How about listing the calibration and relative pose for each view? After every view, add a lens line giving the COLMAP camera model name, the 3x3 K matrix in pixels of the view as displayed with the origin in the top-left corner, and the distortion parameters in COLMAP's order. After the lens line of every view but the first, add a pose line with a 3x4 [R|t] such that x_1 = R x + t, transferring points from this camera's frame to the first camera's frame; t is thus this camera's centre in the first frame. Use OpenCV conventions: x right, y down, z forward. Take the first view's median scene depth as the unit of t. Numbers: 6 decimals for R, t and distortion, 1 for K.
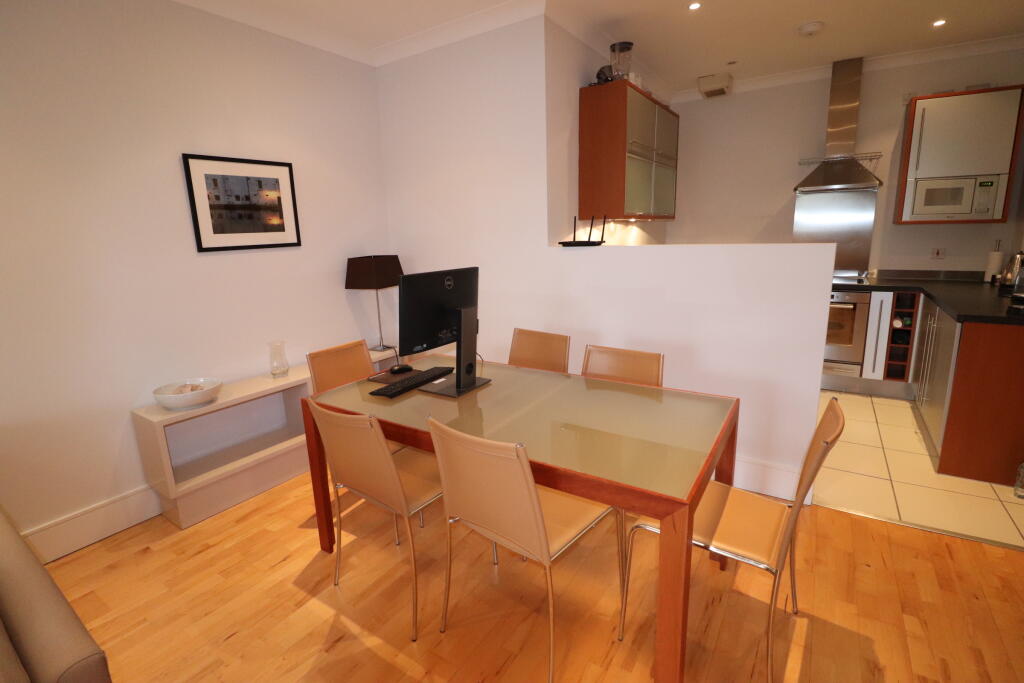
lens RADIAL K [[478.1, 0, 512.0], [0, 478.1, 341.5], [0, 0, 1]] dist [-0.016222, -0.001265]
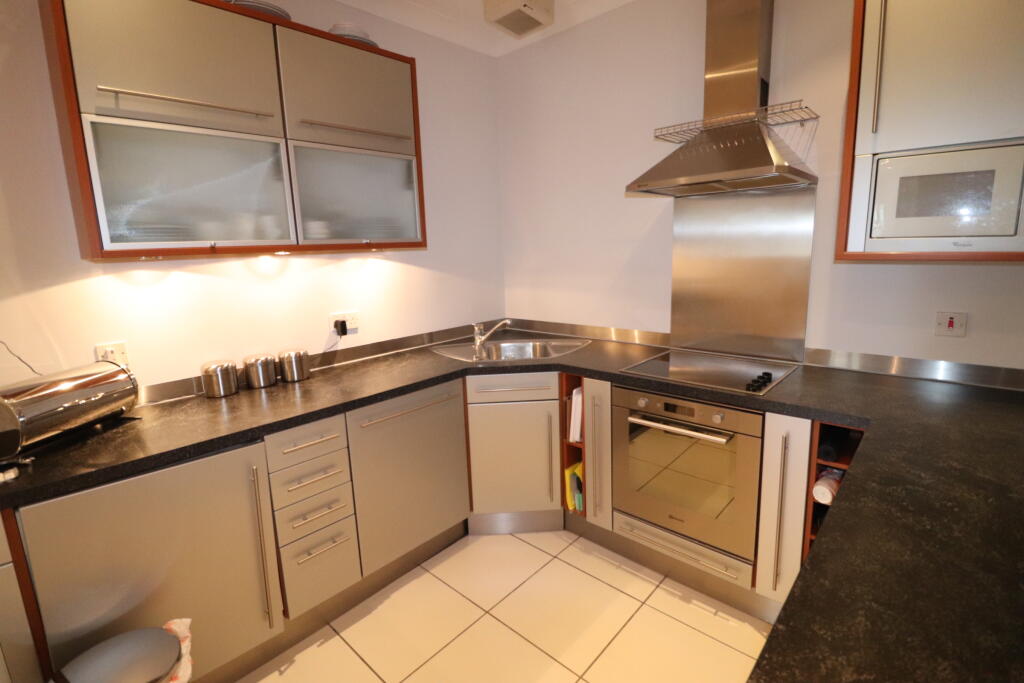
lens RADIAL K [[478.1, 0, 512.0], [0, 478.1, 341.5], [0, 0, 1]] dist [-0.016222, -0.001265]
pose [[0.986554, 0.030658, -0.160533, 0.738681], [-0.034722, 0.999142, -0.022568, -0.189666], [0.159704, 0.027838, 0.986772, 0.648379]]
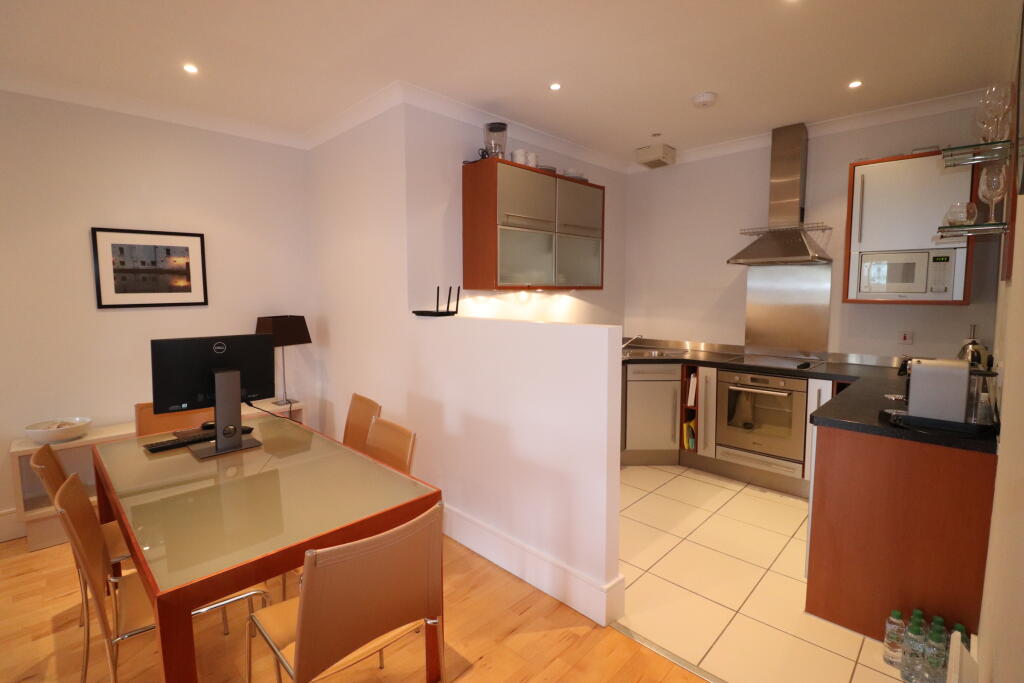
lens RADIAL K [[475.8, 0, 513.6], [0, 475.8, 336.5], [0, 0, 1]] dist [-0.016094, -0.000697]
pose [[0.979839, 0.048582, -0.193790, 0.491386], [-0.072849, 0.990082, -0.120131, -0.047527], [0.186032, 0.131827, 0.973660, 0.062545]]
